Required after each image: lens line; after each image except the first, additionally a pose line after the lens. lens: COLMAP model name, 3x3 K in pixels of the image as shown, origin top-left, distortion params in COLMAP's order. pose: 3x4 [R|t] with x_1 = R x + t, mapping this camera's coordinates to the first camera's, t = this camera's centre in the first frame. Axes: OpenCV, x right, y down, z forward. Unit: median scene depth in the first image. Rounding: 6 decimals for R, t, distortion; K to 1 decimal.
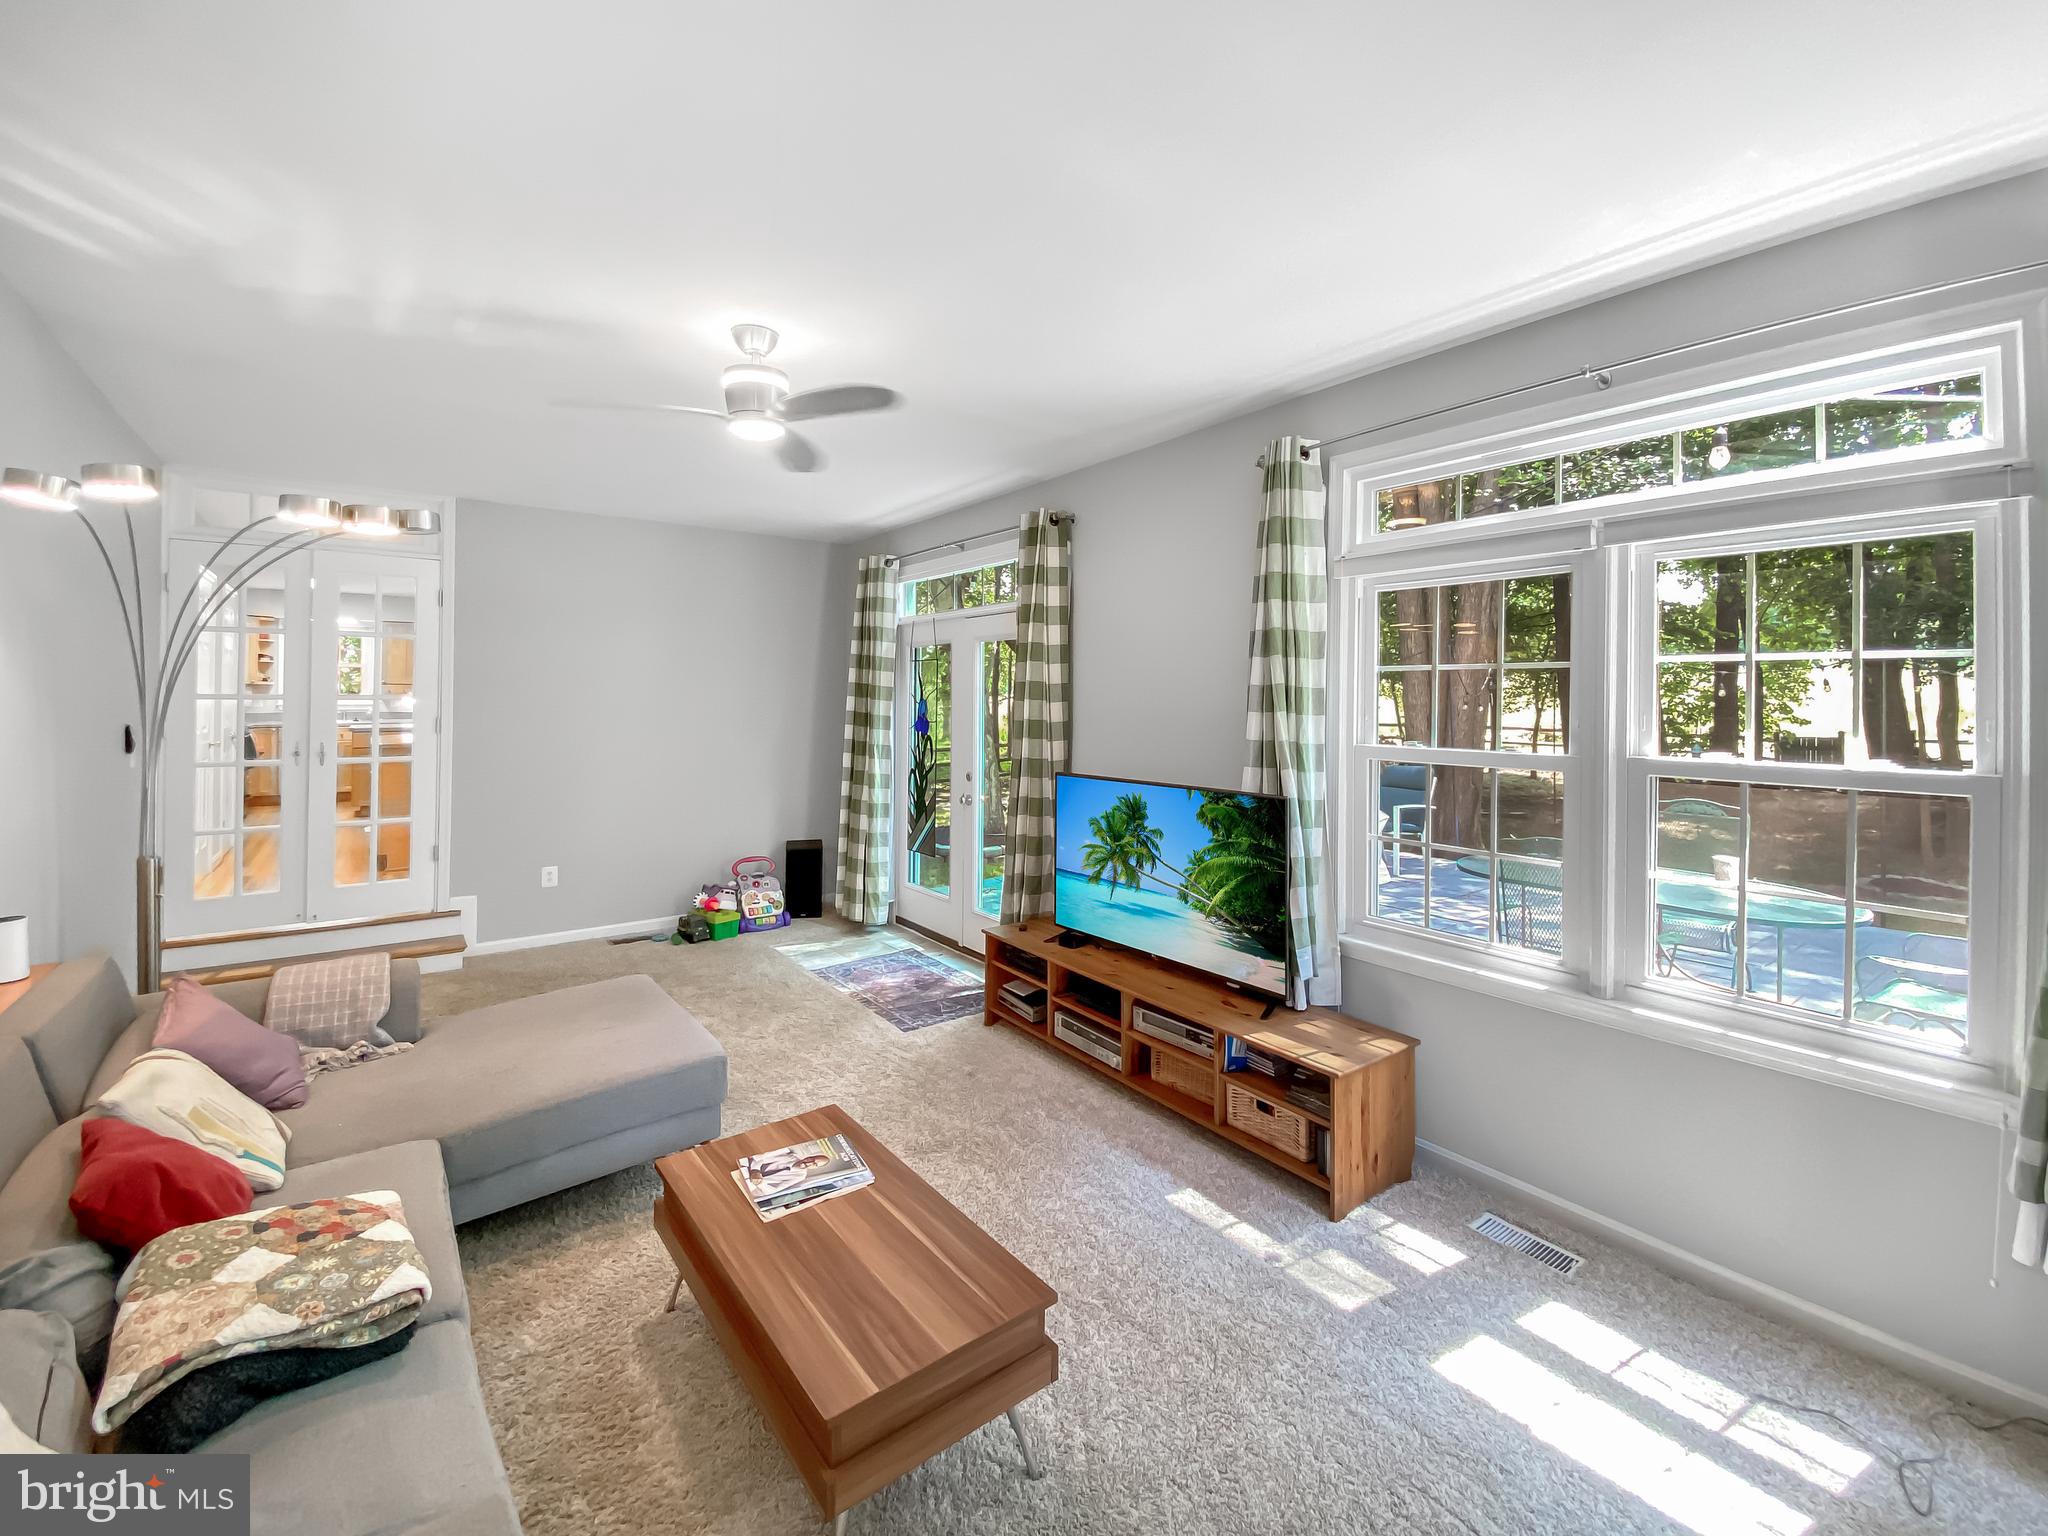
lens RADIAL K [[887.2, 0, 1020.5], [0, 887.2, 673.8], [0, 0, 1]] dist [0.071596, -0.025166]
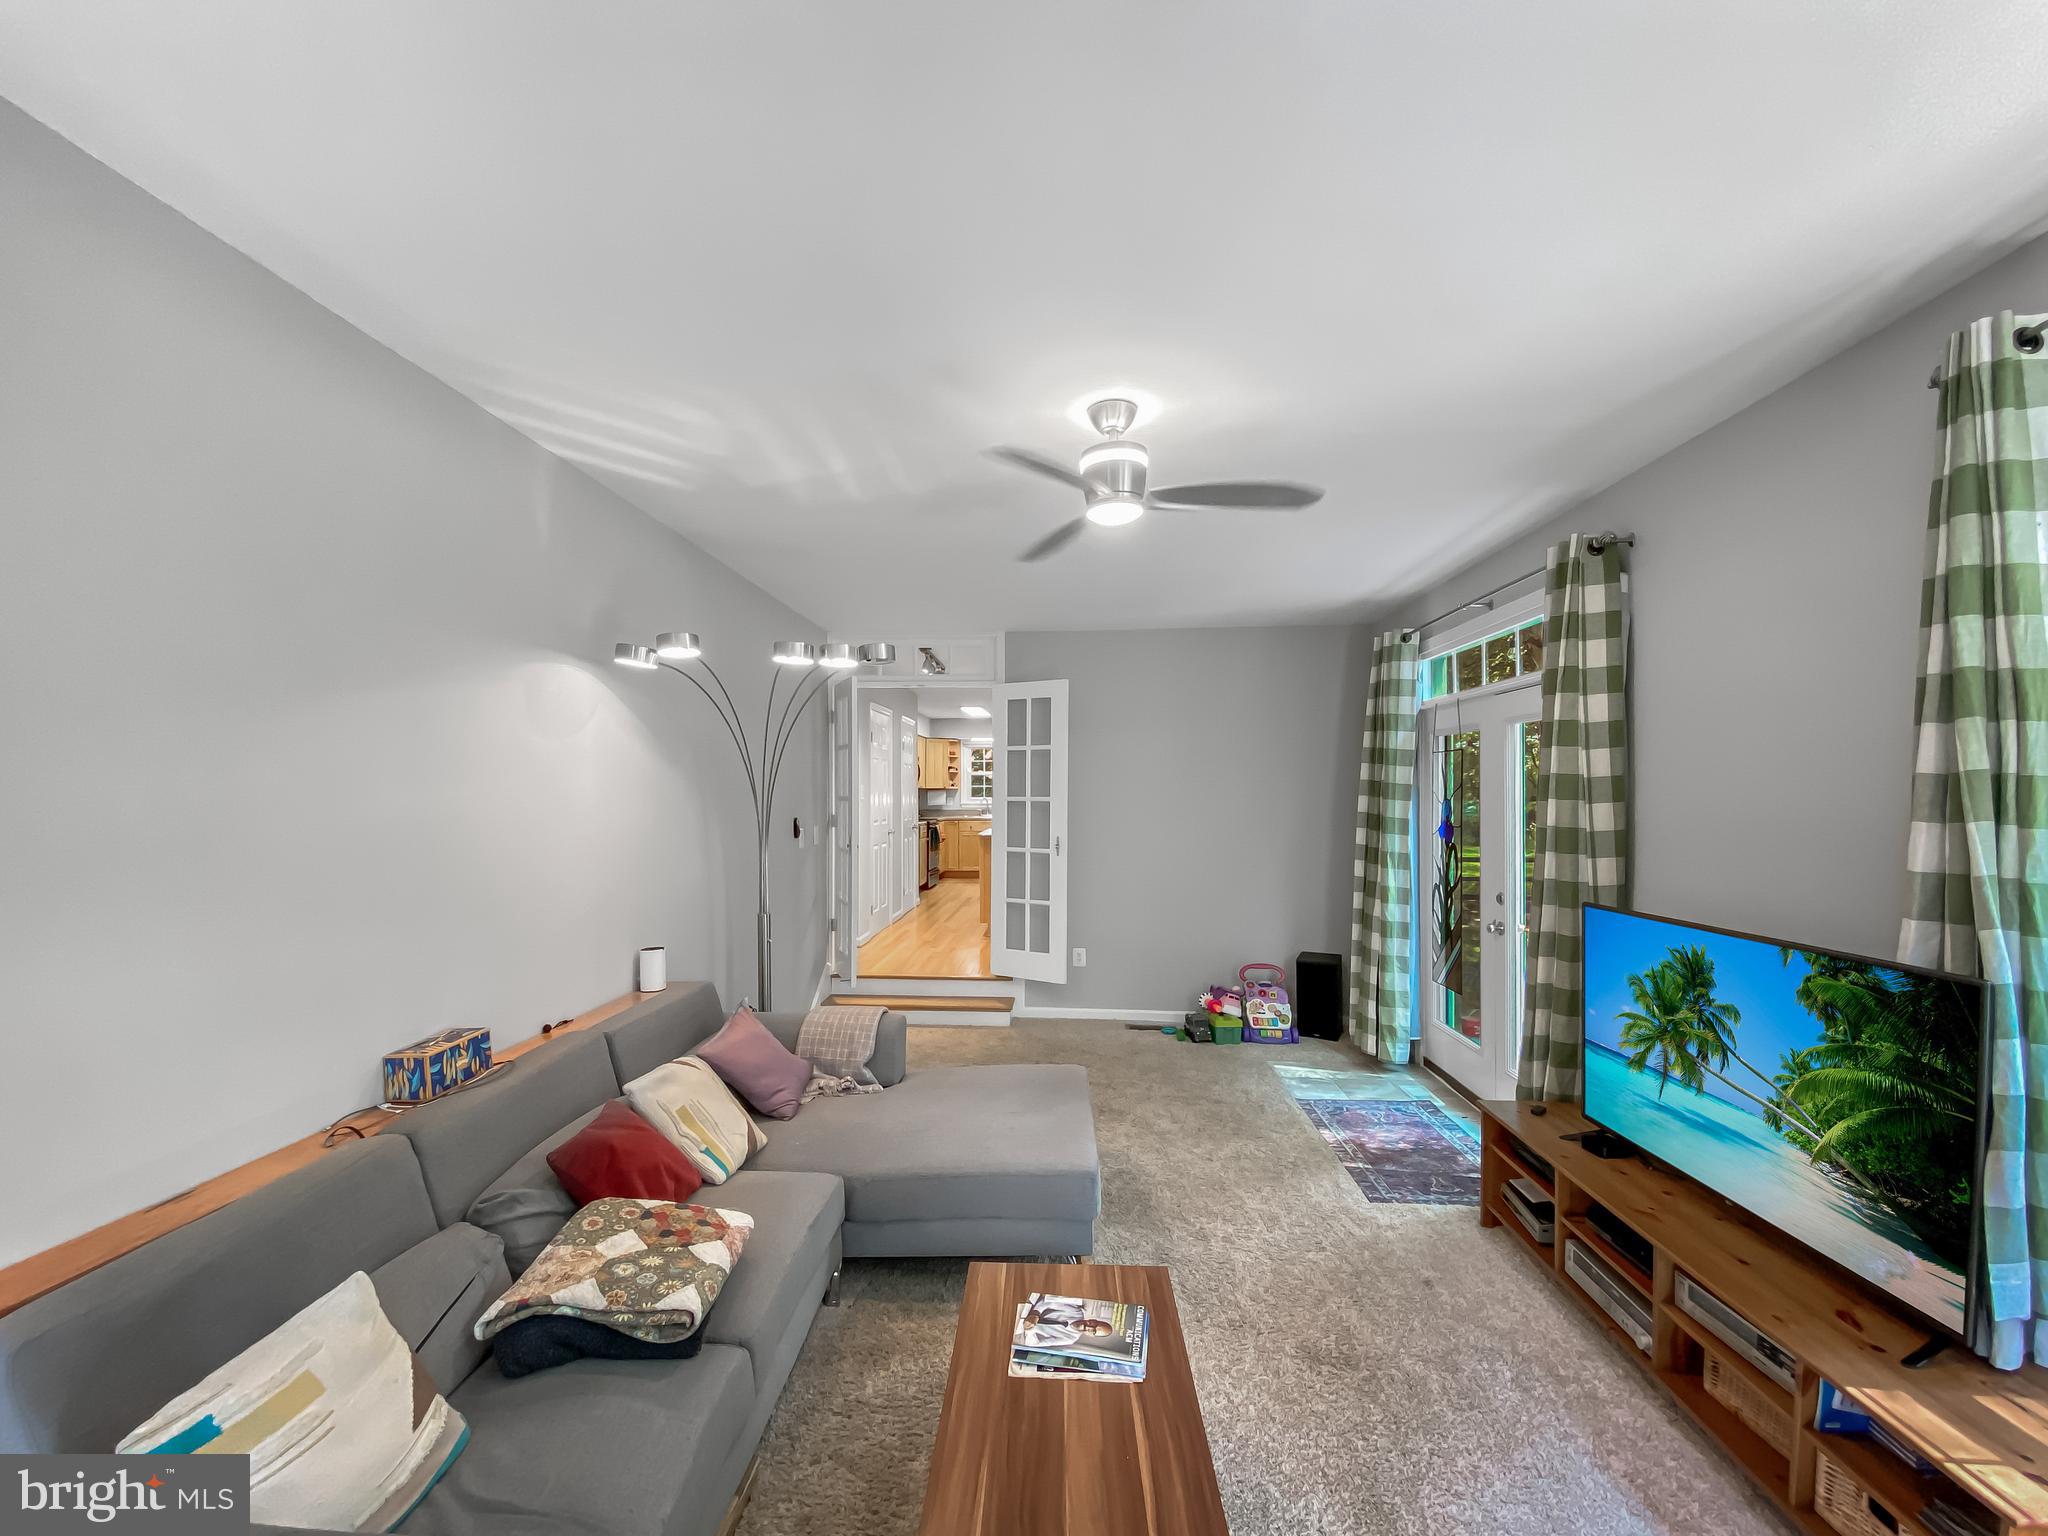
lens RADIAL K [[874.9, 0, 1027.5], [0, 874.9, 777.0], [0, 0, 1]] dist [0.055740, -0.036071]
pose [[0.764300, -0.017739, -0.644617, 0.189555], [0.020979, 0.999776, -0.002639, 0.003813], [0.644520, -0.011507, 0.764501, 0.201853]]
